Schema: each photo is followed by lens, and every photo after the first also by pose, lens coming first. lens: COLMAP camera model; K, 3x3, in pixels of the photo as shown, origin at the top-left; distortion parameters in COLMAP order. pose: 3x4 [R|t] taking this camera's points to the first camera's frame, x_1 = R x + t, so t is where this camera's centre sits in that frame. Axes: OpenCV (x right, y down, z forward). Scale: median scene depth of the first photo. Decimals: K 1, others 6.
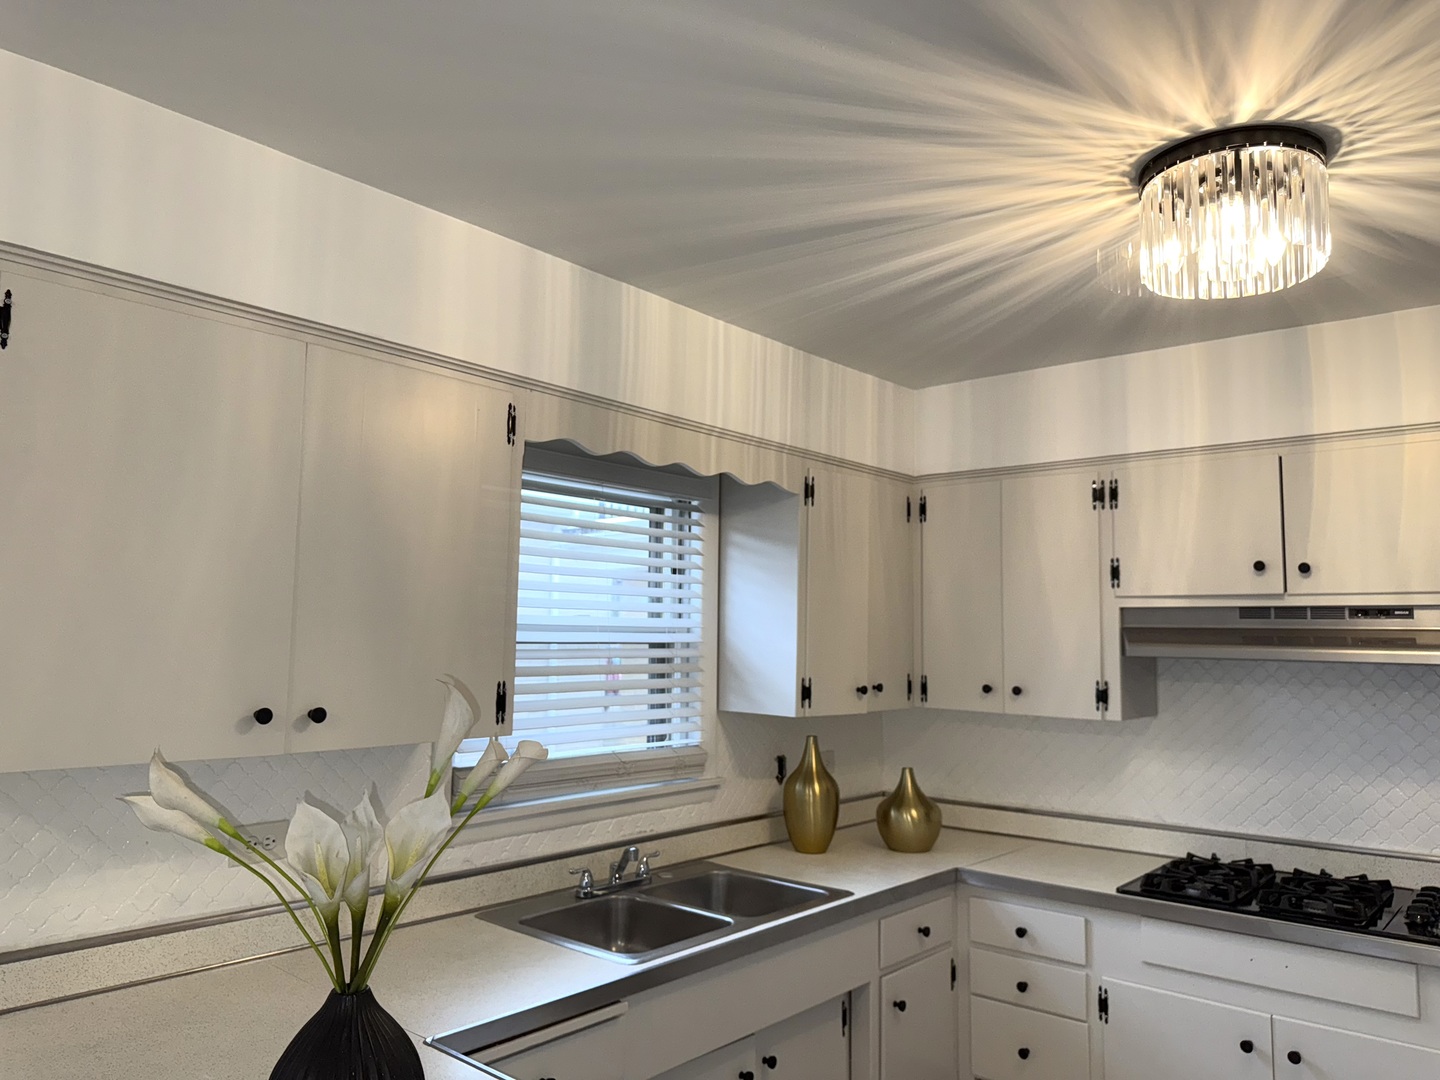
lens RADIAL K [[1025.4, 0, 730.1], [0, 1025.4, 549.4], [0, 0, 1]] dist [0.065478, -0.059000]
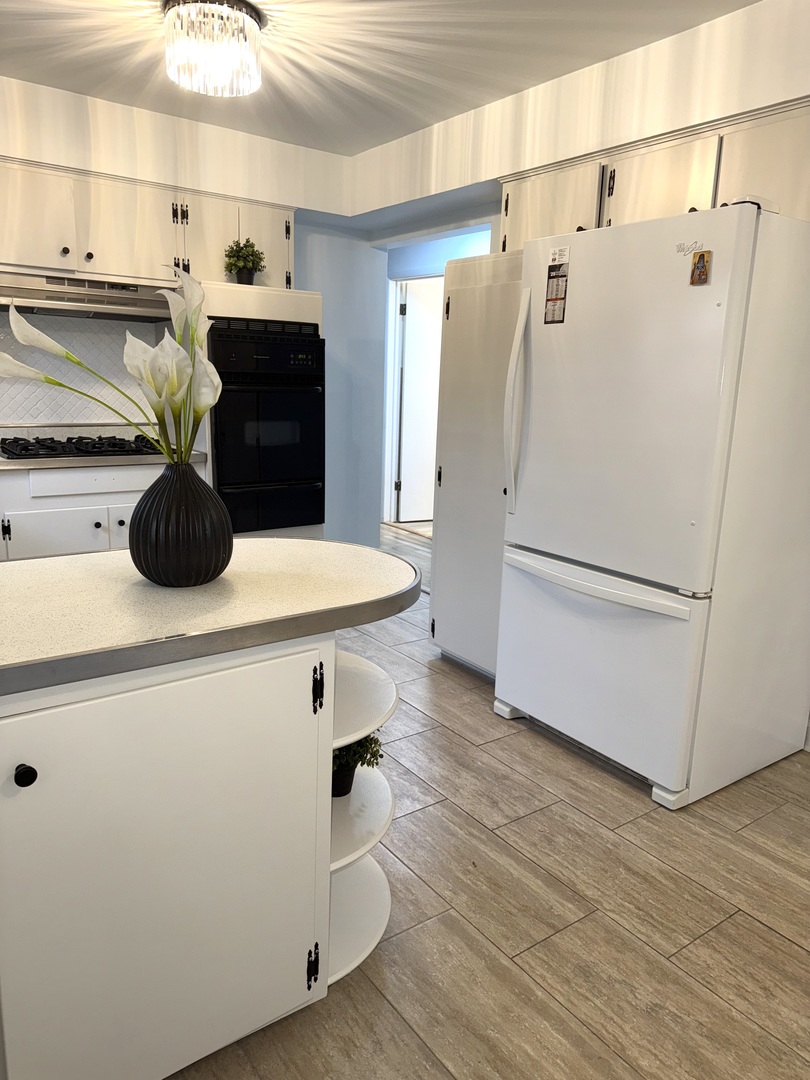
lens RADIAL K [[769.1, 0, 405.0], [0, 769.1, 540.0], [0, 0, 1]] dist [0.065478, -0.059000]
pose [[0.232753, -0.210607, 0.949458, -0.617761], [-0.112365, 0.963909, 0.241358, 0.098244], [-0.966023, -0.162863, 0.200688, 0.175923]]
